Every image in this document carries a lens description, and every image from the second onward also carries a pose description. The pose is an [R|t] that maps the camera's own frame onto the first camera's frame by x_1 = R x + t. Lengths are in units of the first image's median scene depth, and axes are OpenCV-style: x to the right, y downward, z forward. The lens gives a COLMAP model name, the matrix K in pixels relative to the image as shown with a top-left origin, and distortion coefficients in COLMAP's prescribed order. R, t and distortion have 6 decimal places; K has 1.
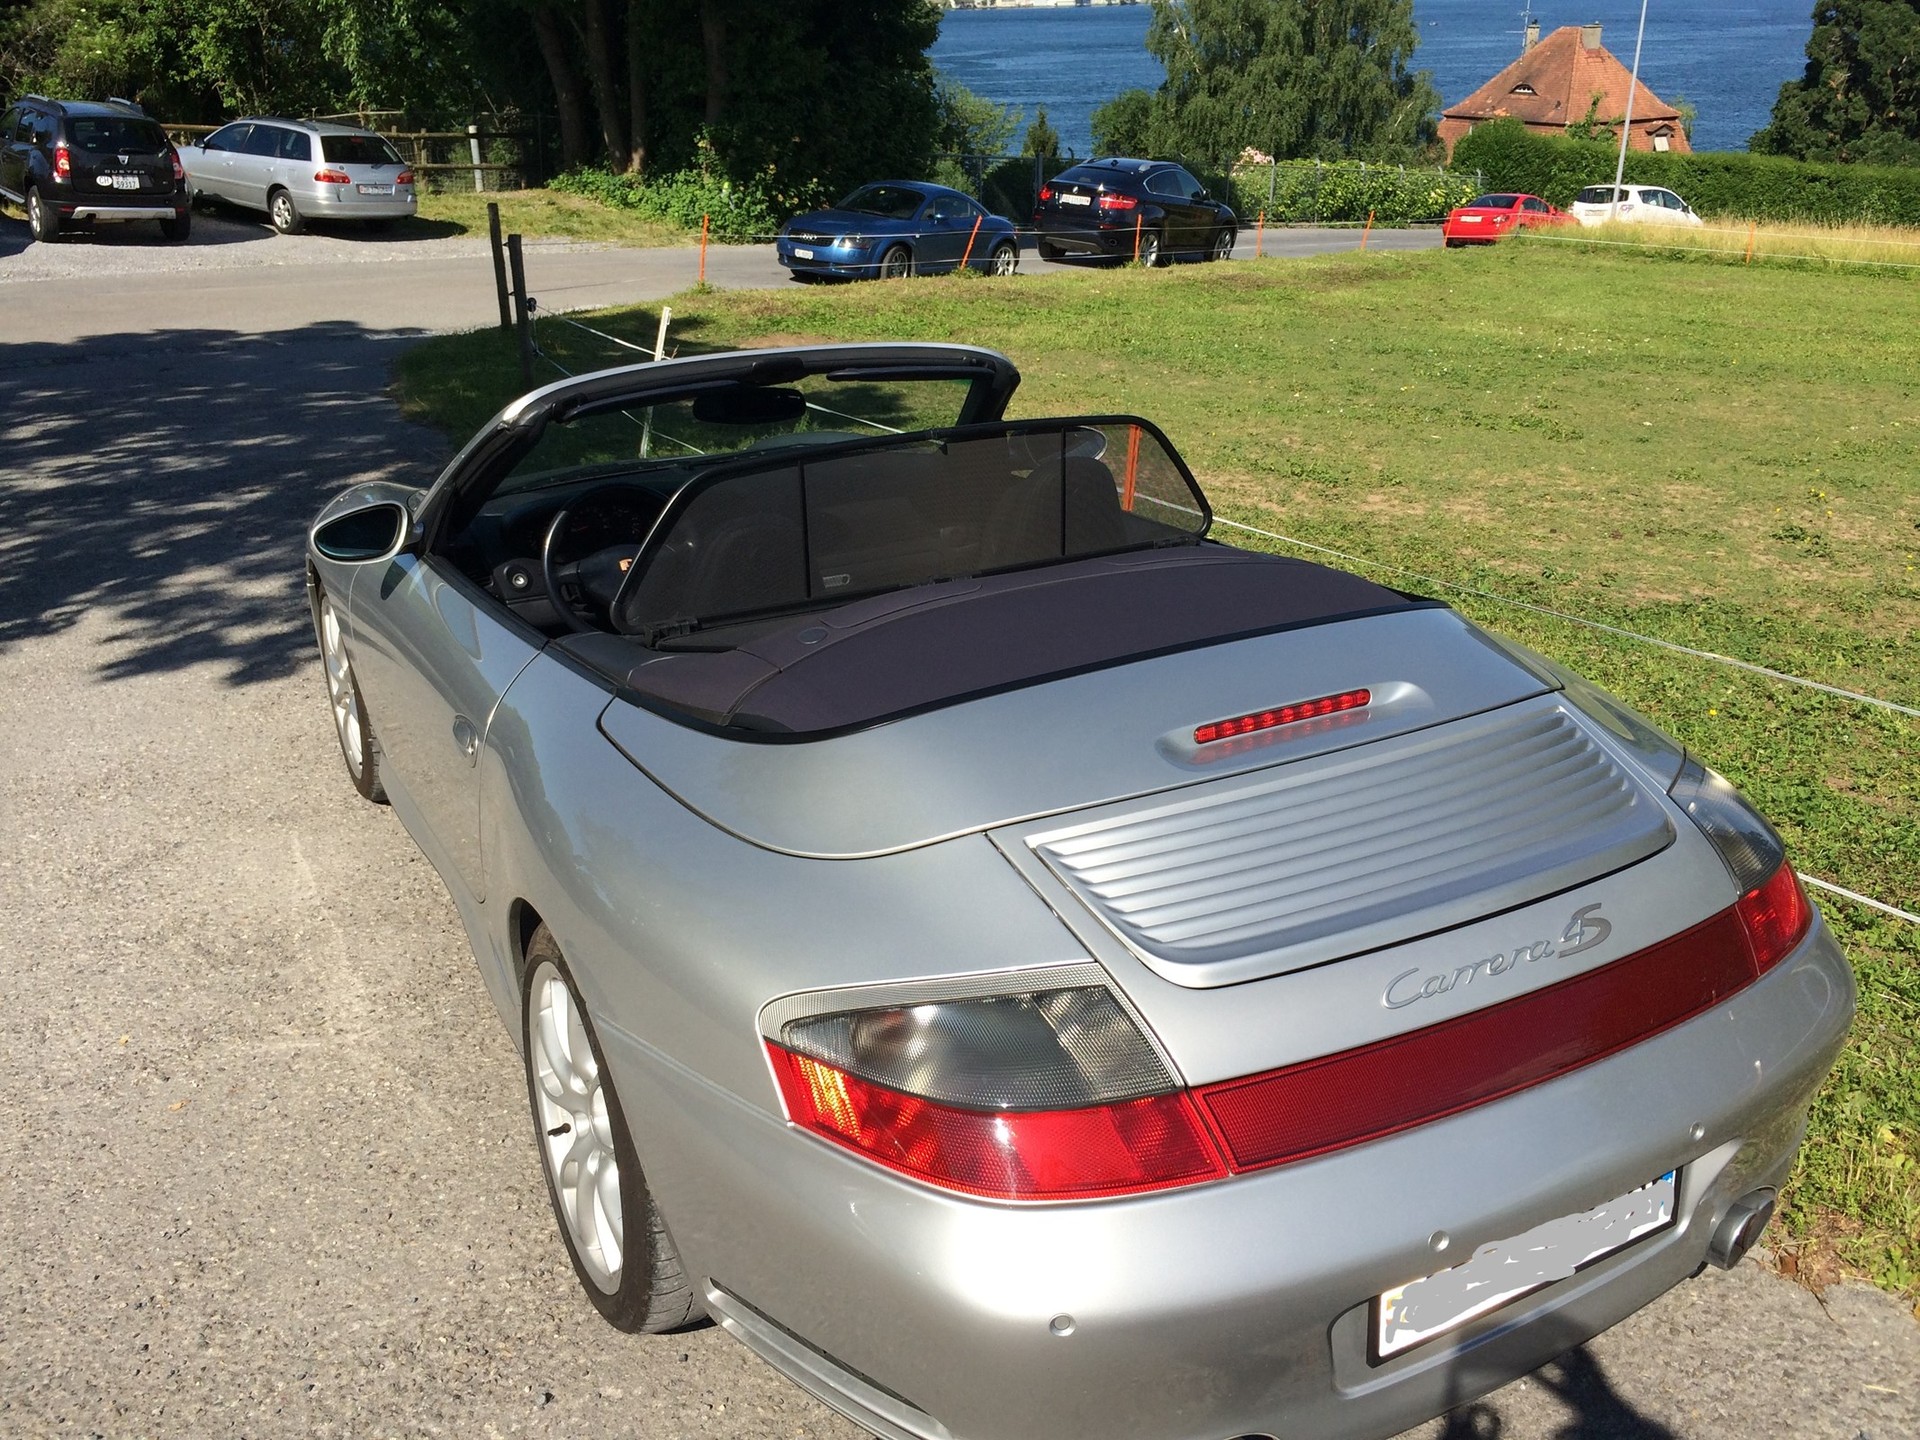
lens RADIAL K [[1671.7, 0, 898.0], [0, 1671.7, 715.8], [0, 0, 1]] dist [0.083920, -0.125017]
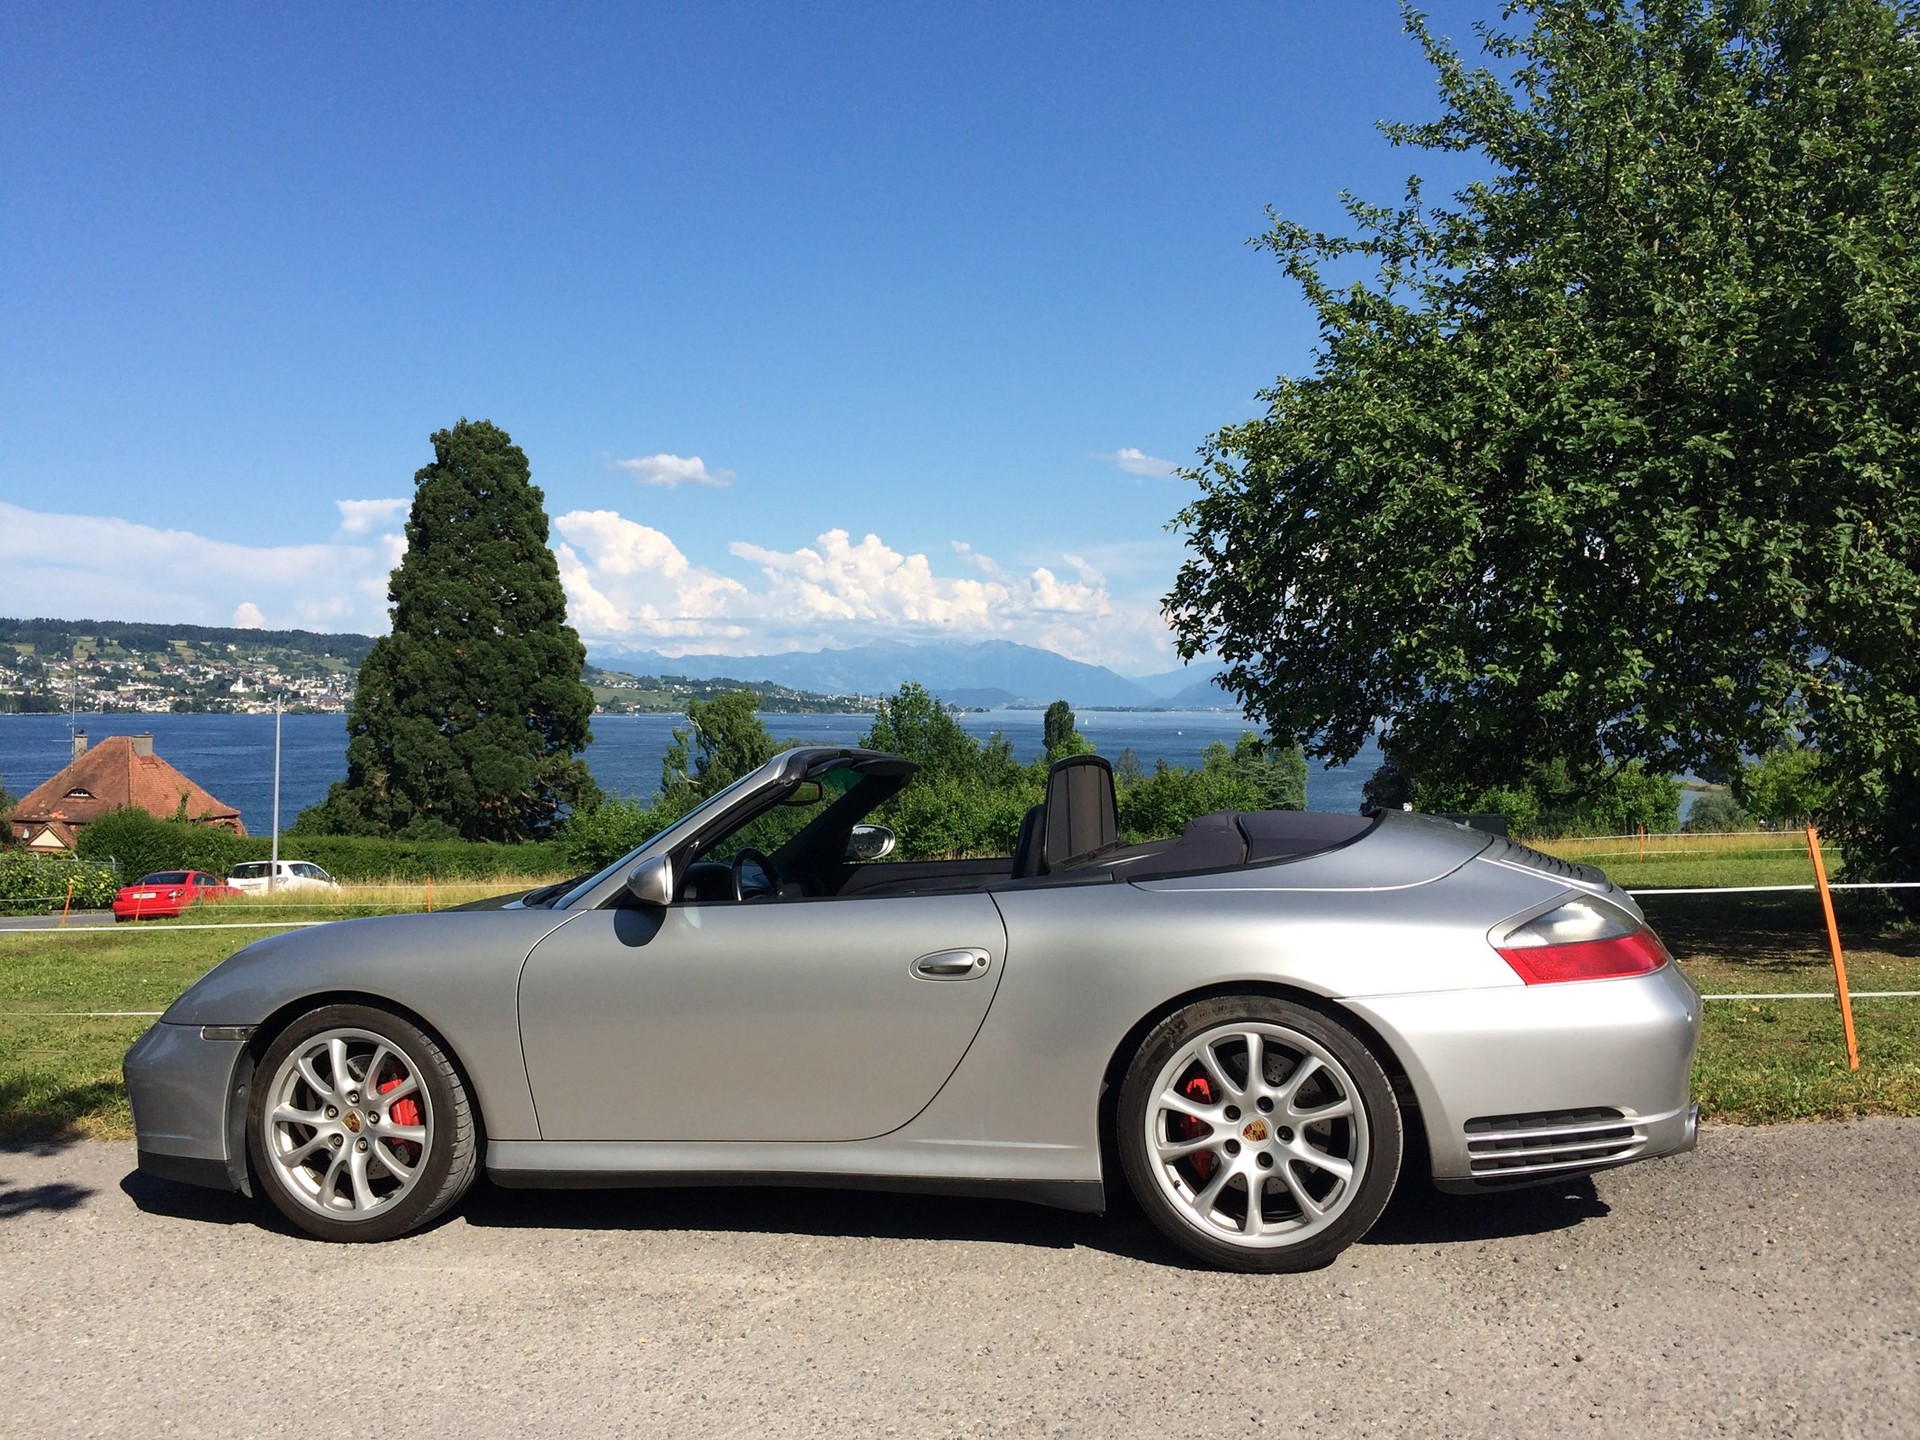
lens RADIAL K [[1690.9, 0, 961.3], [0, 1690.9, 672.2], [0, 0, 1]] dist [0.093238, -0.156492]
pose [[0.646309, 0.046146, 0.761679, -0.085022], [0.279778, 0.914328, -0.292795, 0.013082], [-0.709936, 0.402338, 0.578027, 0.006136]]
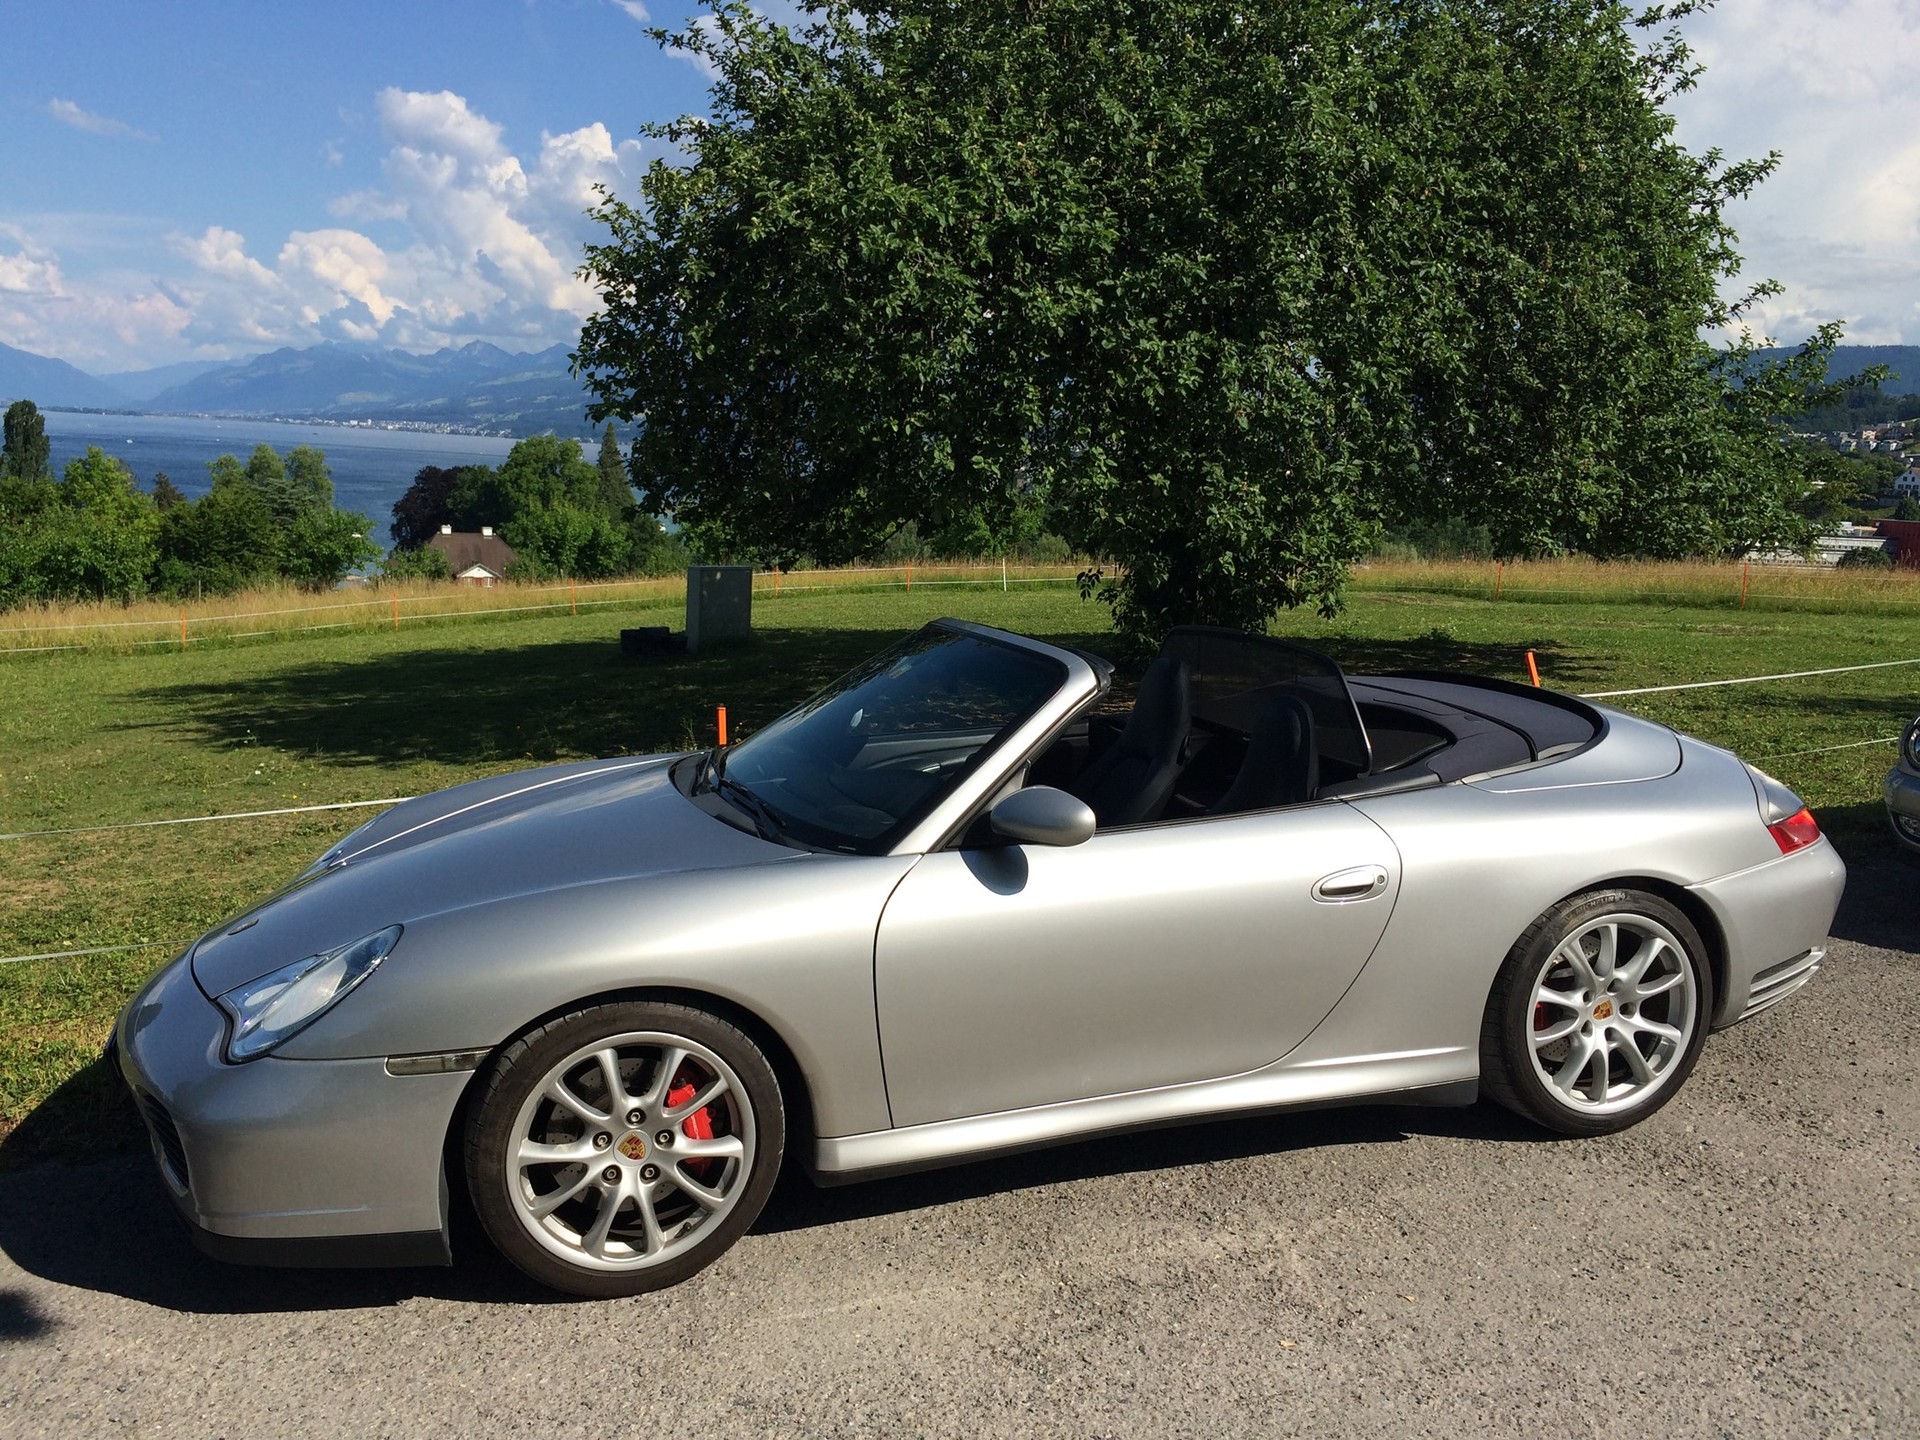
lens RADIAL K [[1695.8, 0, 959.9], [0, 1695.8, 681.4], [0, 0, 1]] dist [0.062735, -0.090302]
pose [[0.113818, -0.105070, 0.987930, -0.102145], [0.347359, 0.935842, 0.059511, -0.020413], [-0.930799, 0.336393, 0.143013, 0.066463]]
